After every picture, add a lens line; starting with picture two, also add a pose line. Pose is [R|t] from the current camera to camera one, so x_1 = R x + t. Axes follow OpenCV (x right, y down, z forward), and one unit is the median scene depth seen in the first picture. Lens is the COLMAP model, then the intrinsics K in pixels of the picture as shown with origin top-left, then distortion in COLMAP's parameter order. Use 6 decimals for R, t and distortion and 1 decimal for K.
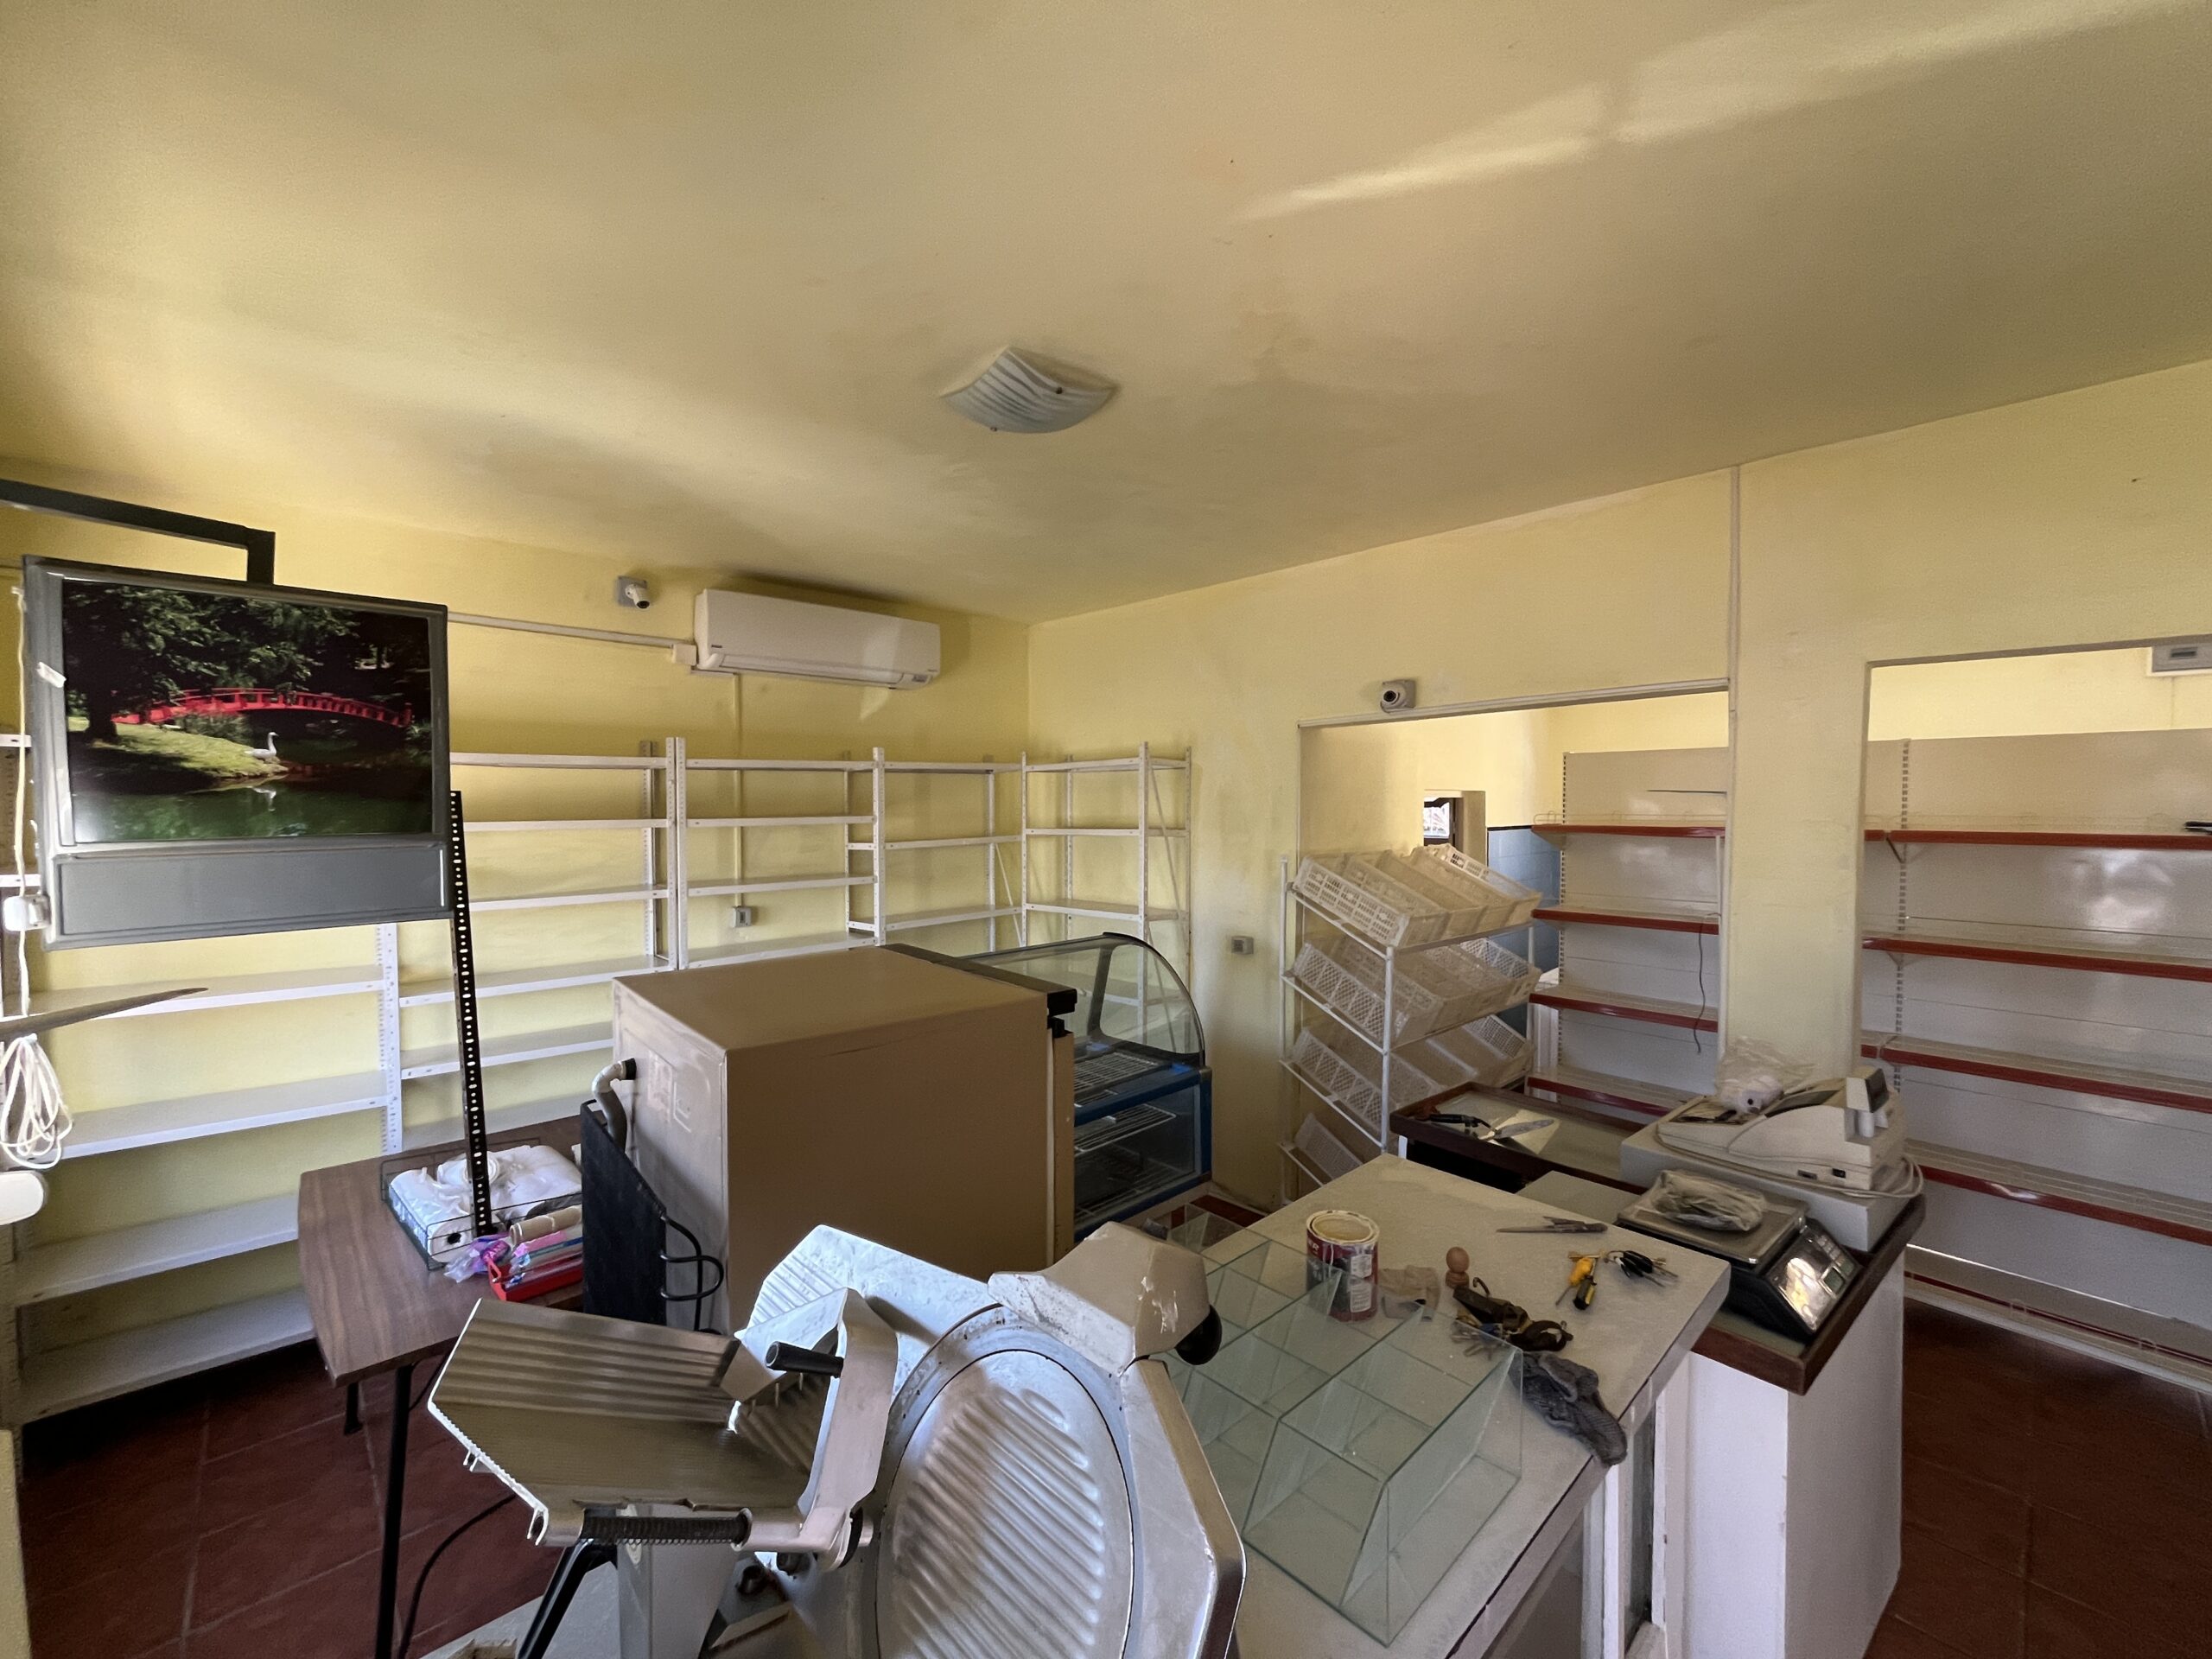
lens RADIAL K [[891.7, 0, 1103.7], [0, 891.7, 824.6], [0, 0, 1]] dist [-0.000337, 0.000666]
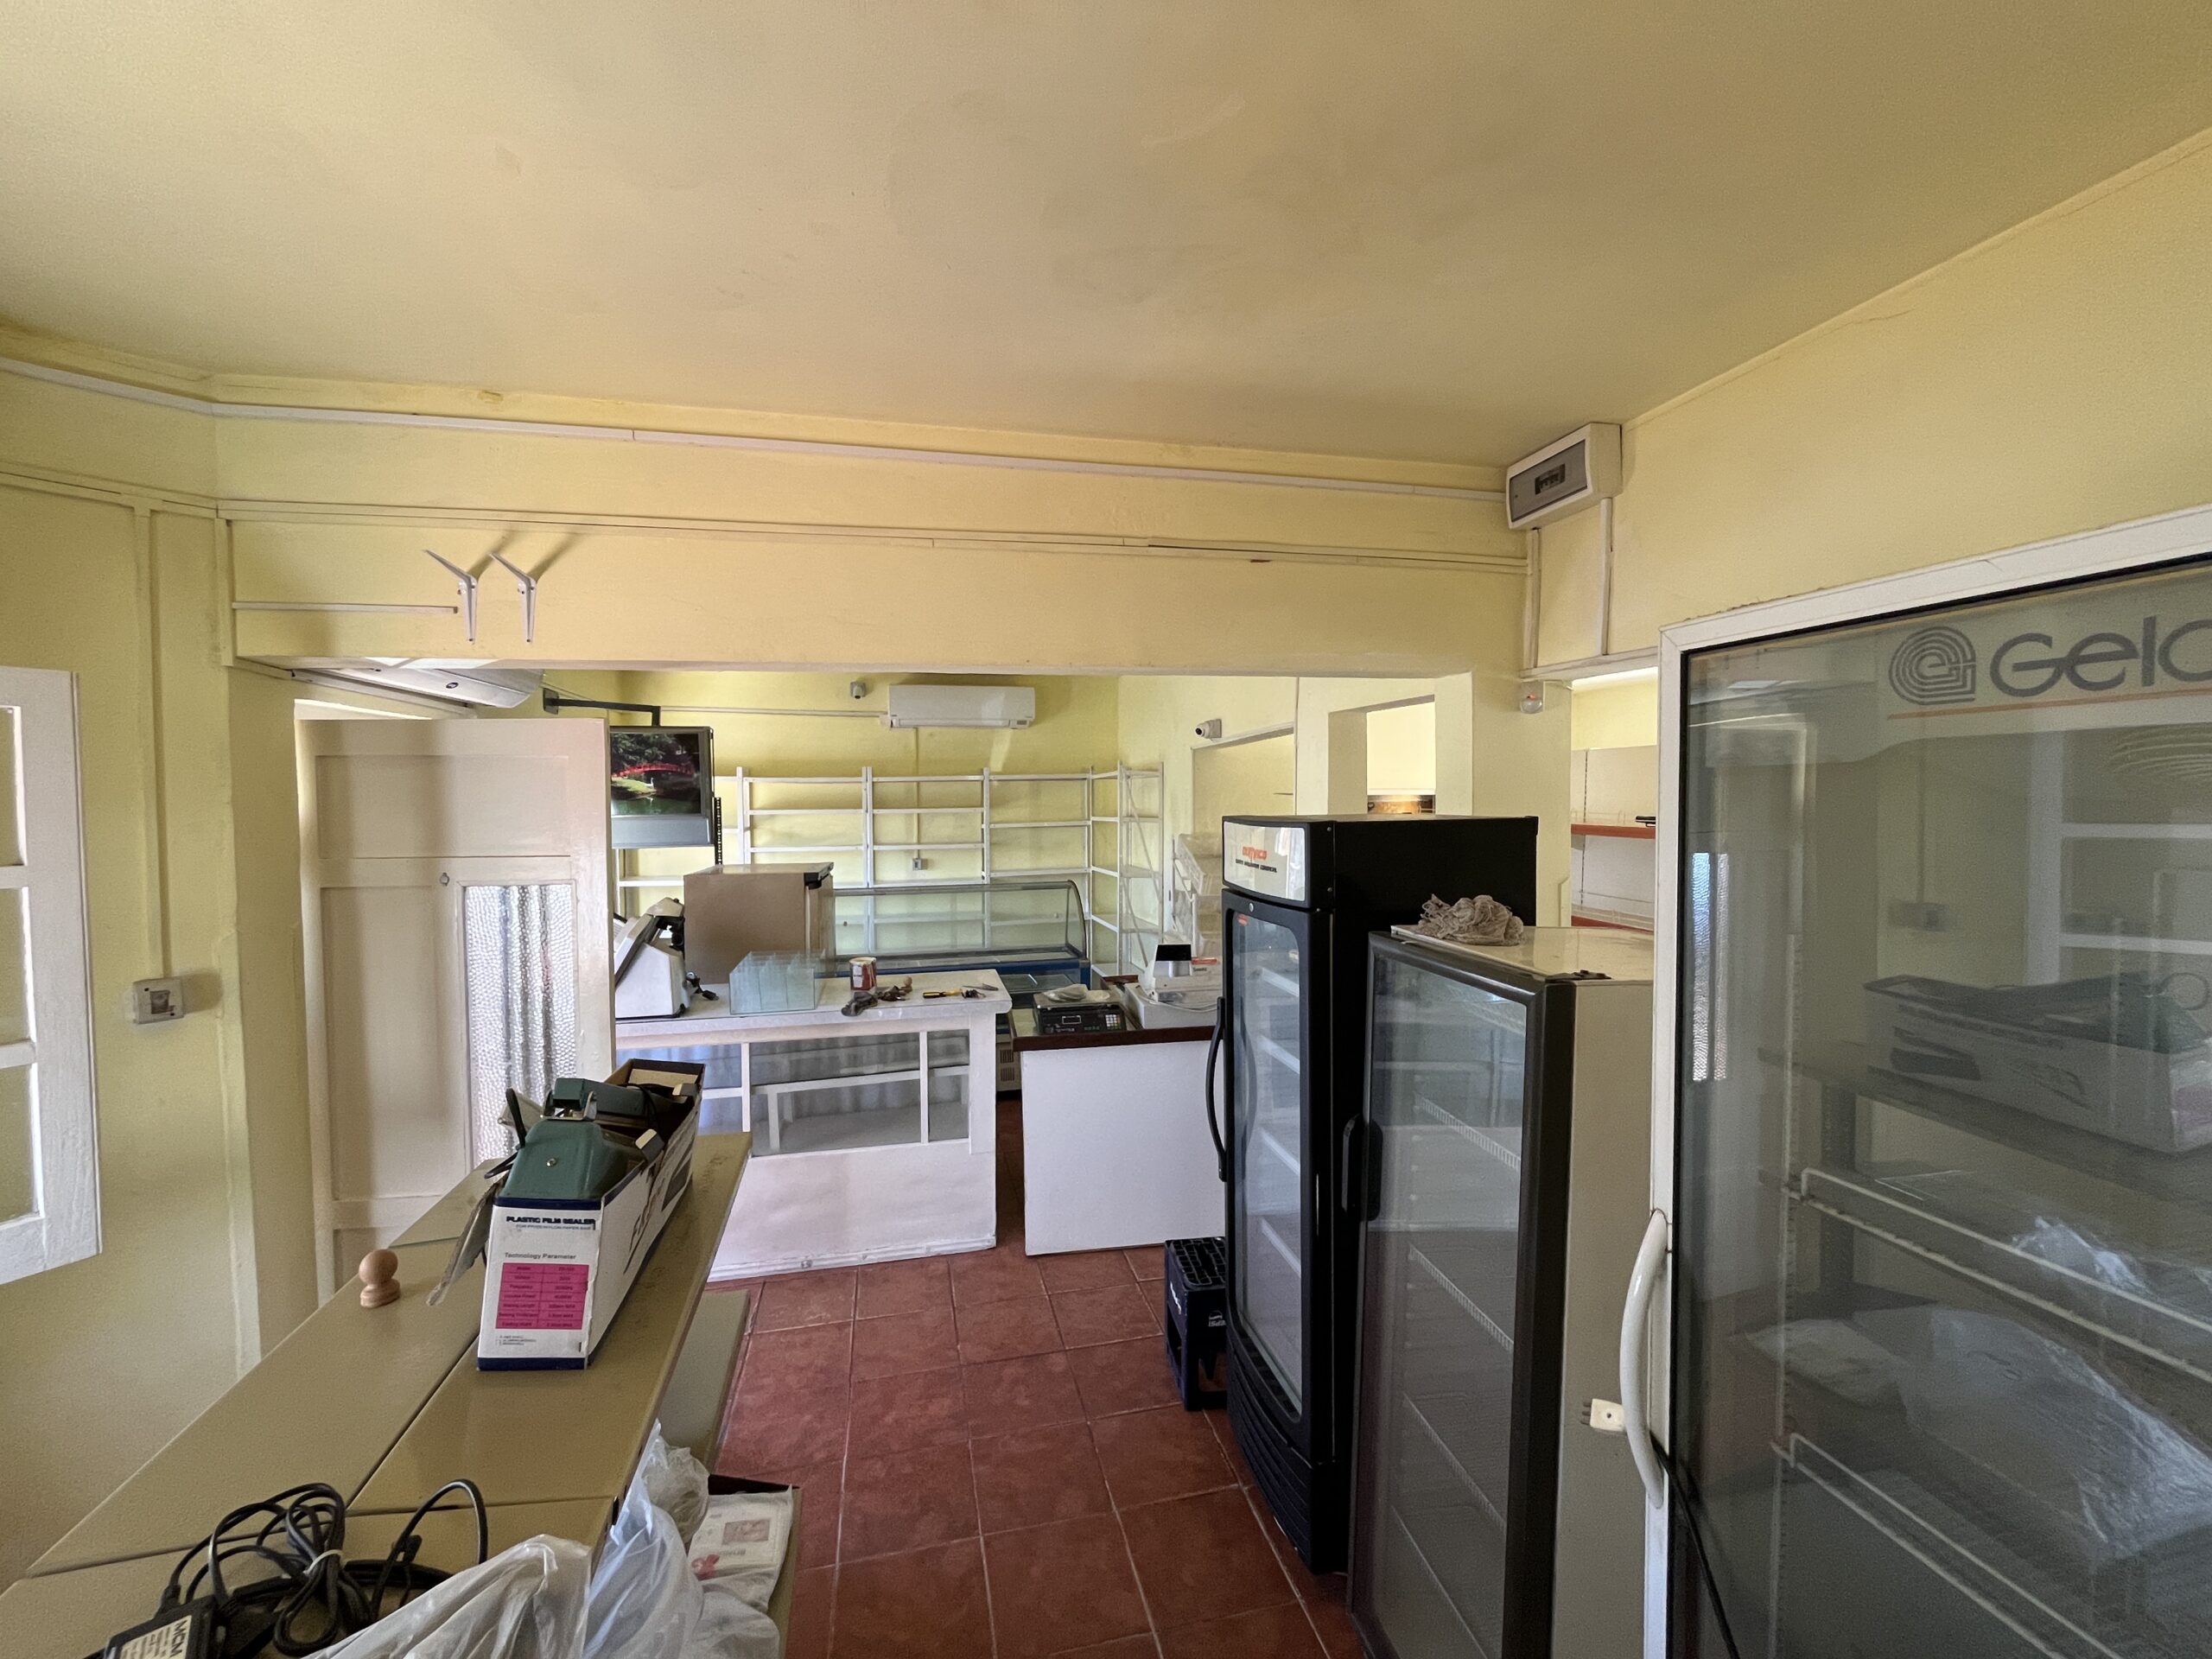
lens RADIAL K [[891.7, 0, 1103.4], [0, 891.7, 829.2], [0, 0, 1]] dist [-0.000337, 0.000666]
pose [[0.864211, 0.018021, -0.502808, 0.899883], [-0.011504, 0.999805, 0.016063, 0.000329], [0.502999, -0.008097, 0.864249, -0.389513]]
